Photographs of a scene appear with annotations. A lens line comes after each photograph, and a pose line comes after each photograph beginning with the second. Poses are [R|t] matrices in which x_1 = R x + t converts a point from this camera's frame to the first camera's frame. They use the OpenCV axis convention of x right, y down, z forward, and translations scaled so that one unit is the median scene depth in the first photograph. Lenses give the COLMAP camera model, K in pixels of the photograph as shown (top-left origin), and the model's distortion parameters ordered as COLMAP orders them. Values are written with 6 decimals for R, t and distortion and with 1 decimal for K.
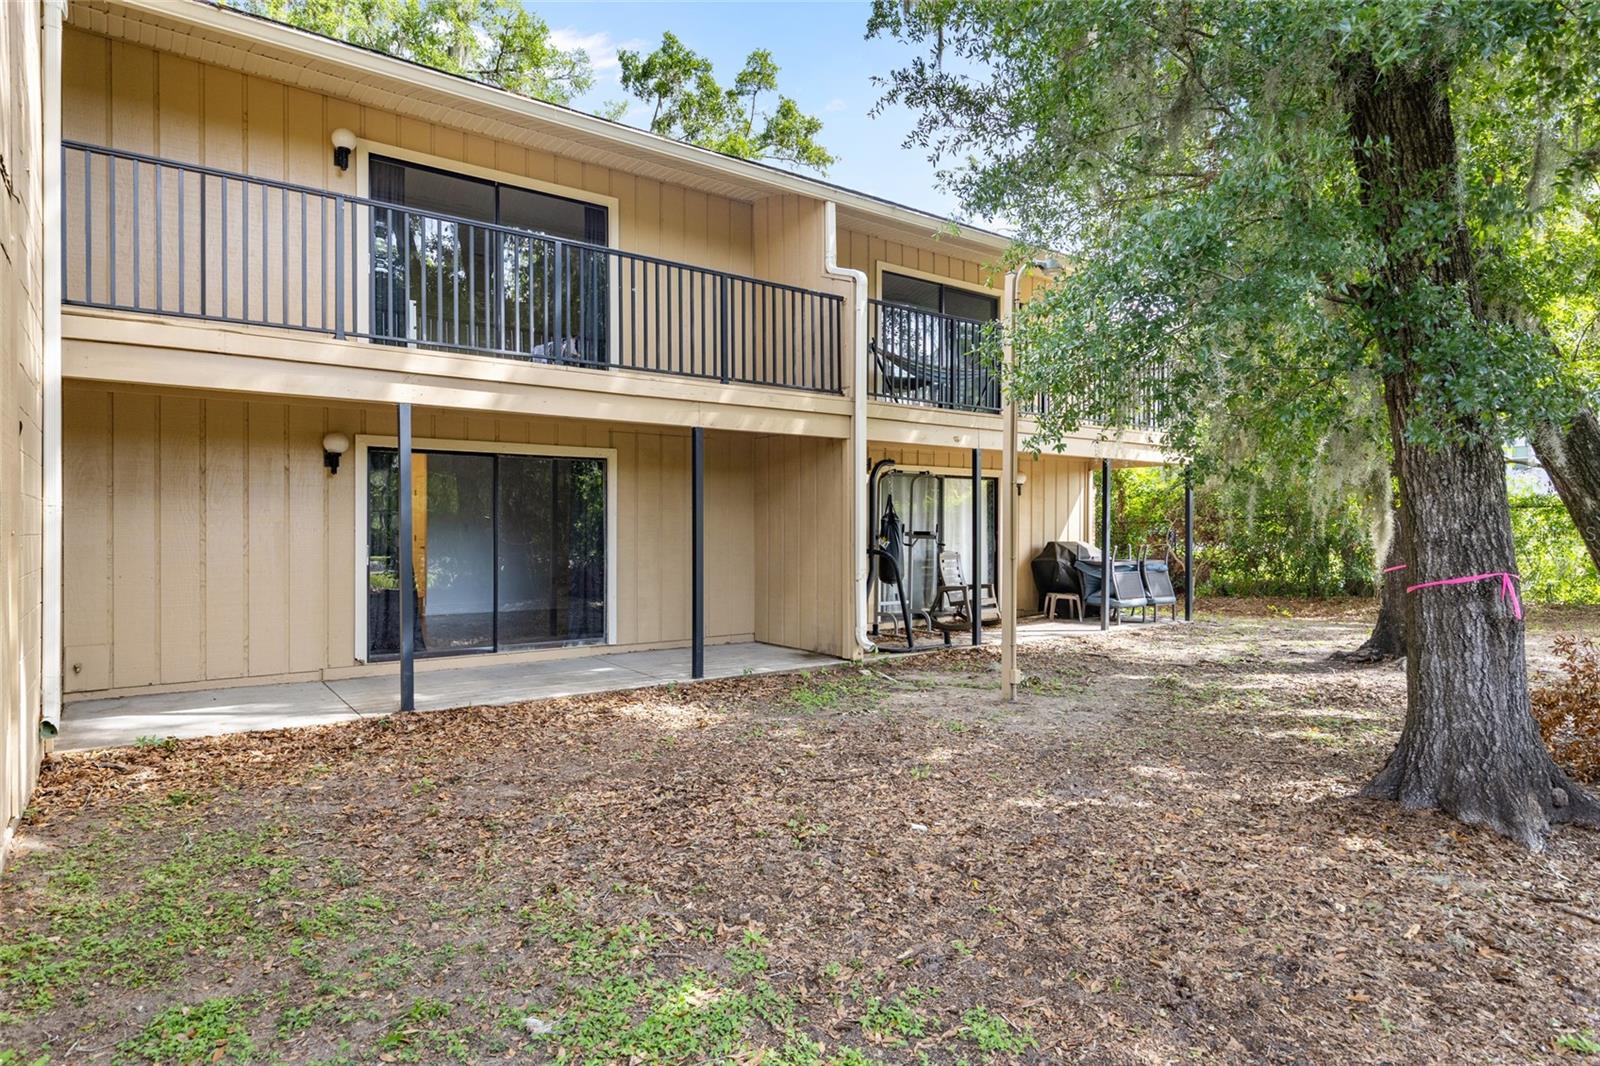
lens RADIAL K [[916.3, 0, 799.2], [0, 916.3, 532.2], [0, 0, 1]] dist [0.007660, 0.001269]
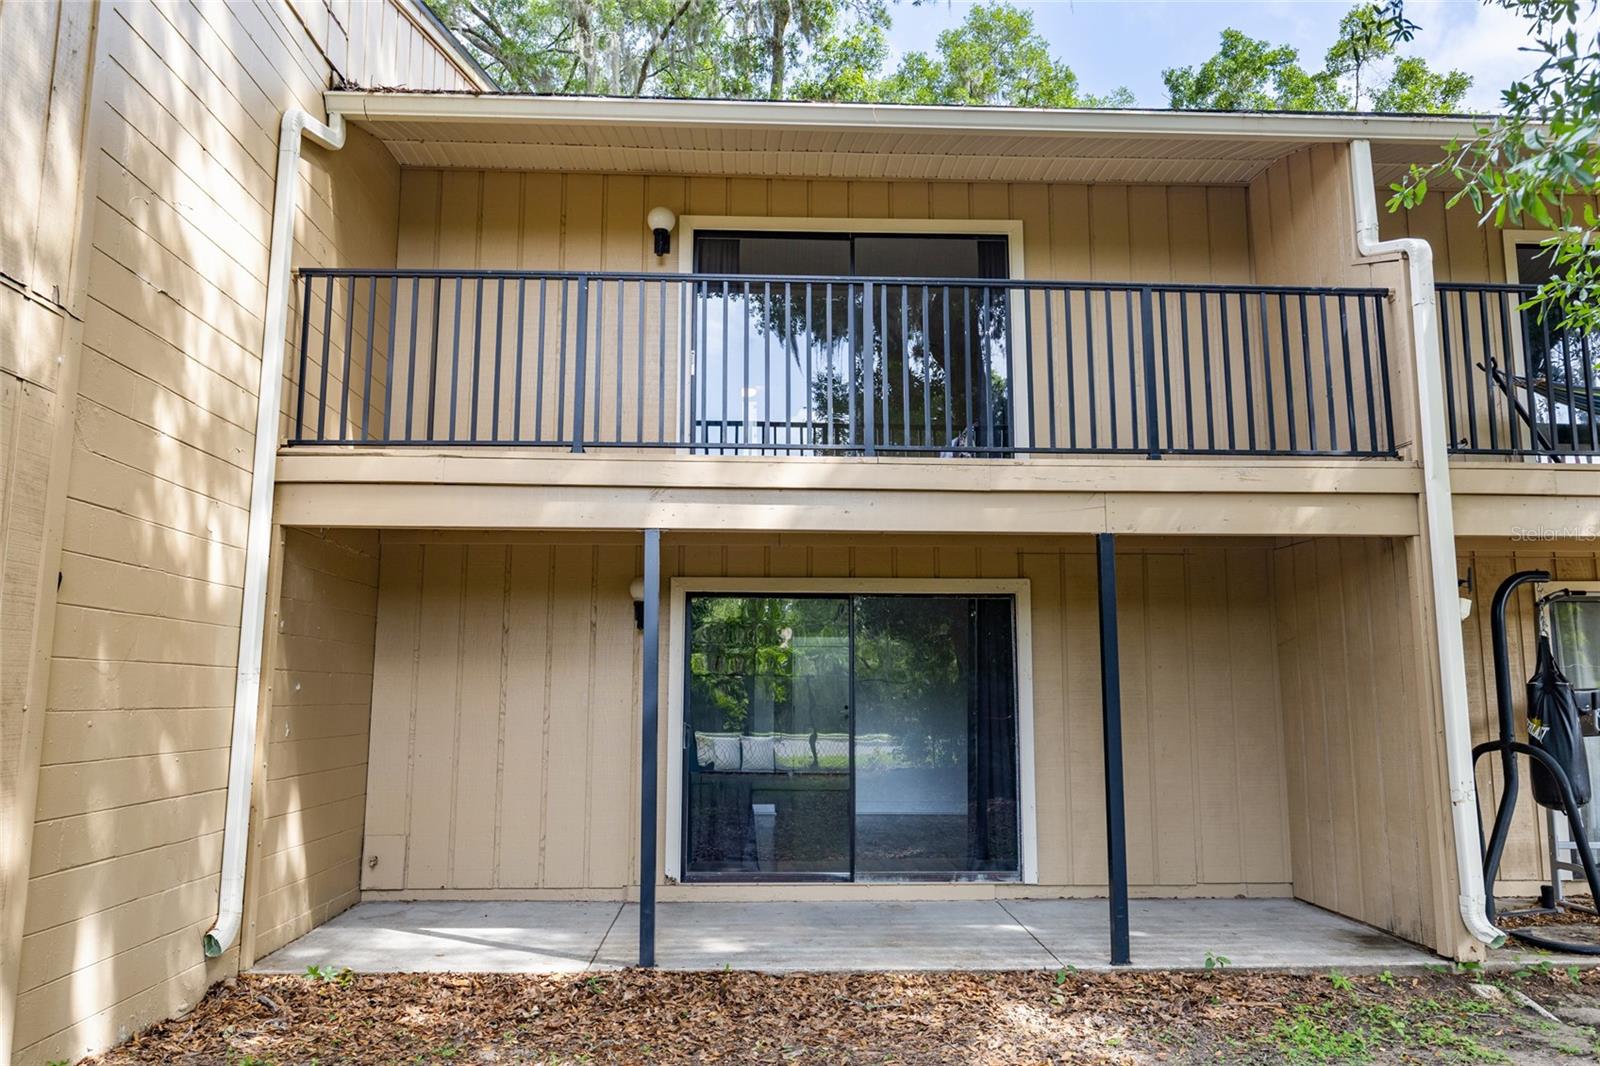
lens RADIAL K [[1128.2, 0, 799.4], [0, 1128.2, 530.9], [0, 0, 1]] dist [0.005297, -0.005636]
pose [[0.825142, -0.079403, -0.559317, 0.126440], [-0.003944, 0.989239, -0.146256, -0.004993], [0.564911, 0.122887, 0.815950, 0.242240]]
